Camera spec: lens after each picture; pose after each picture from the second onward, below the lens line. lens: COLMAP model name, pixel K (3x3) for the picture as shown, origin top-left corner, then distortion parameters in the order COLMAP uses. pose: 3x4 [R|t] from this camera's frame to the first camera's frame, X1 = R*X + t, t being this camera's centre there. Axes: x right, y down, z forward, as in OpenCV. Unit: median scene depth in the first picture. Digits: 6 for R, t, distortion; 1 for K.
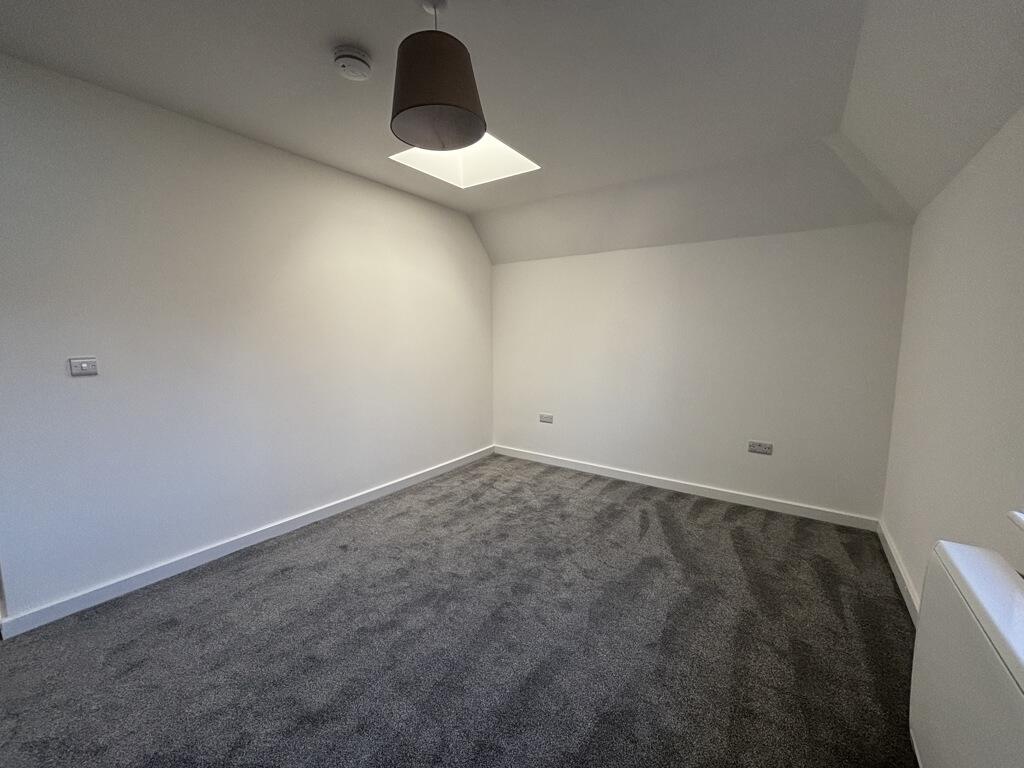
lens RADIAL K [[413.9, 0, 510.6], [0, 413.9, 385.8], [0, 0, 1]] dist [-0.006814, 0.004498]
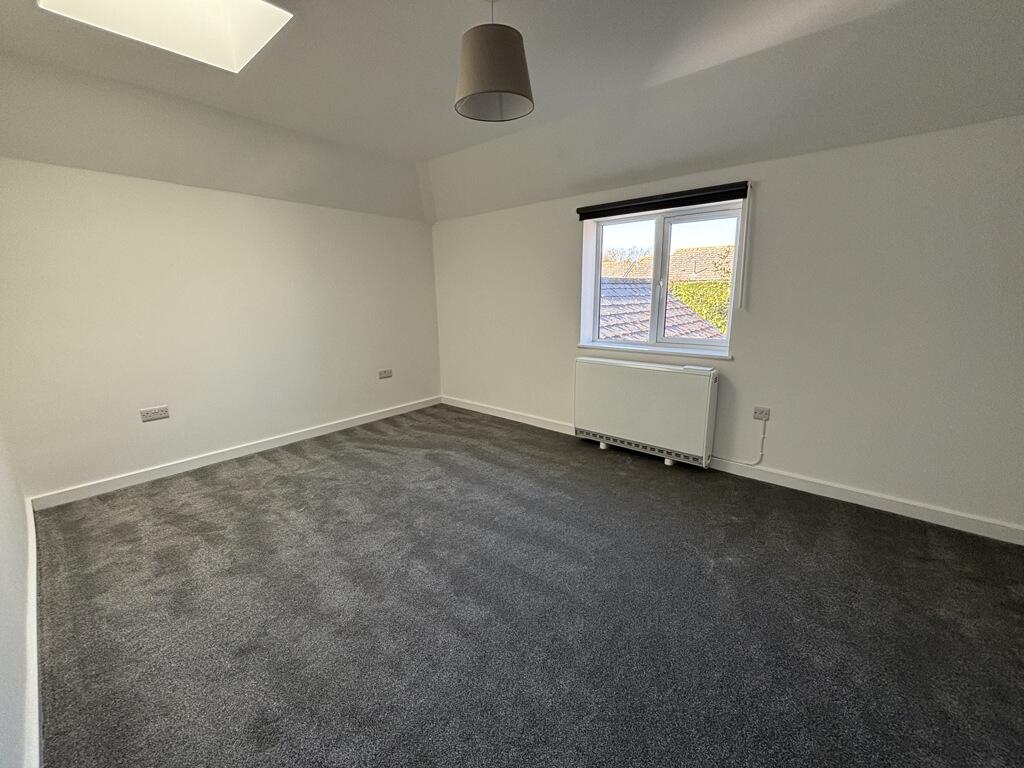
lens RADIAL K [[413.9, 0, 510.6], [0, 413.9, 385.8], [0, 0, 1]] dist [-0.006814, 0.004498]
pose [[0.109675, -0.225997, 0.967934, -0.674792], [0.145484, 0.966971, 0.209287, -0.036449], [-0.983263, 0.117865, 0.138931, 0.393146]]
